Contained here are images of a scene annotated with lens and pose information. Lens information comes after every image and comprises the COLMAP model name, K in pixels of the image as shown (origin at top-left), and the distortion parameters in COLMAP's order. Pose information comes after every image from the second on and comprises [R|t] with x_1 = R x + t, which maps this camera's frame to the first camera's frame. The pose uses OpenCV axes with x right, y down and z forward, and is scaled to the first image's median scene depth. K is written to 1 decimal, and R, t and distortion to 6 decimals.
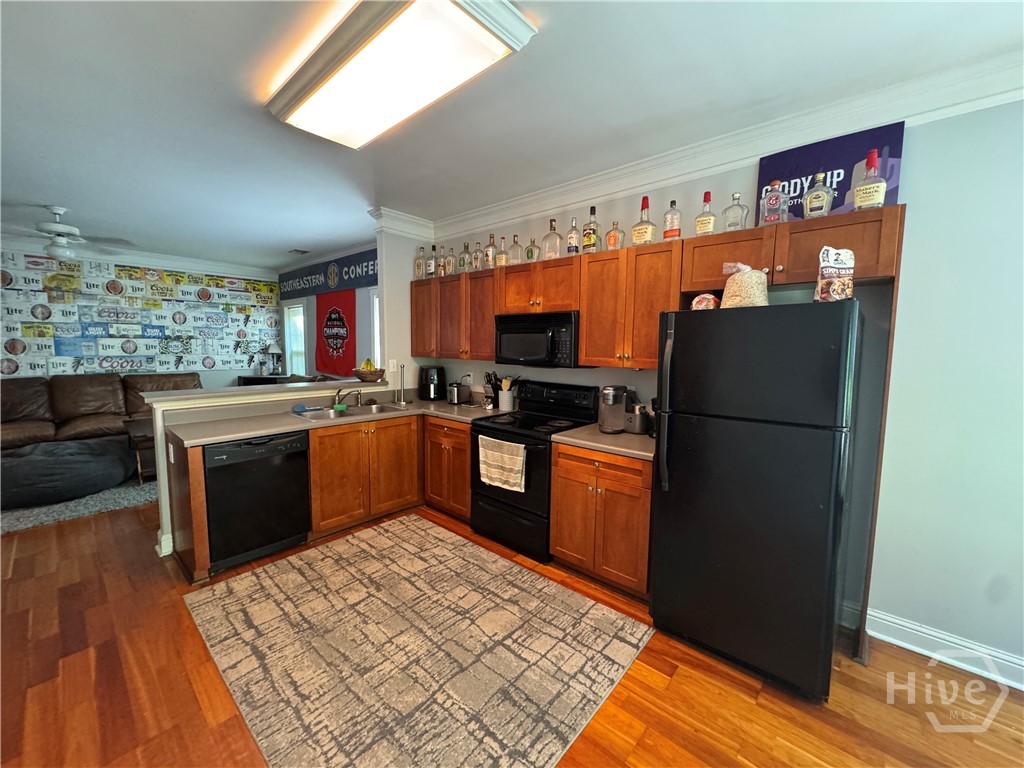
lens RADIAL K [[408.4, 0, 512.3], [0, 408.4, 382.7], [0, 0, 1]] dist [-0.001602, -0.000393]
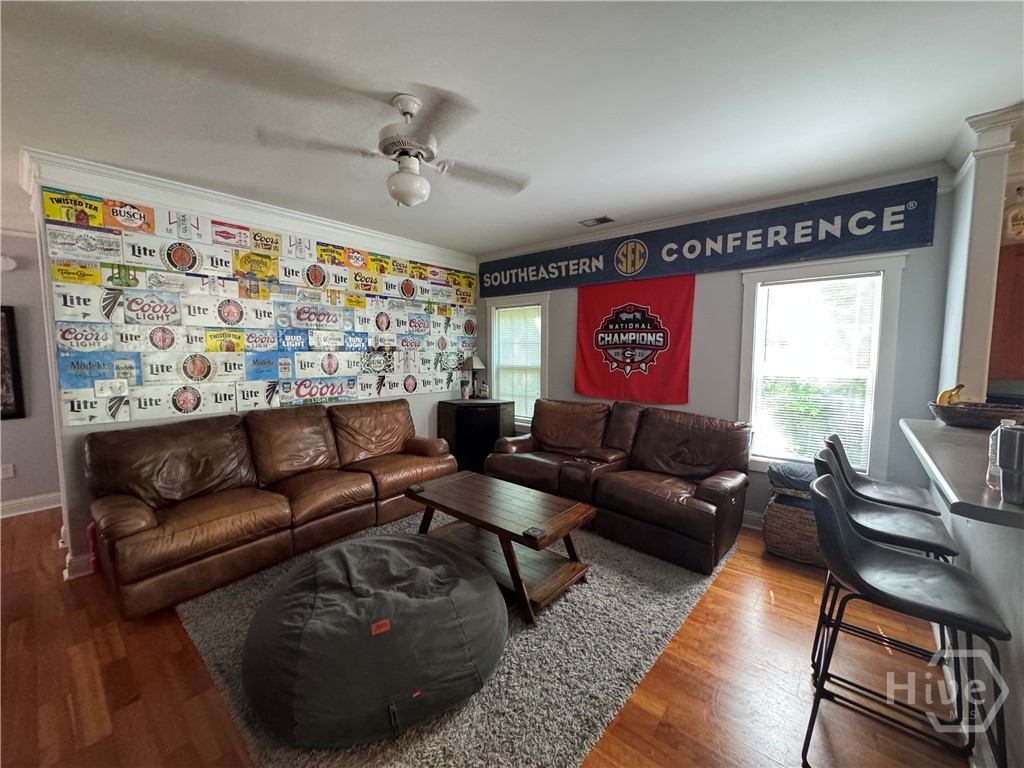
lens RADIAL K [[408.4, 0, 512.3], [0, 408.4, 382.7], [0, 0, 1]] dist [-0.001602, -0.000393]
pose [[0.999531, -0.013472, 0.027489, -0.635225], [0.013931, 0.999766, -0.016572, -0.040430], [-0.027259, 0.016947, 0.999485, 0.306274]]
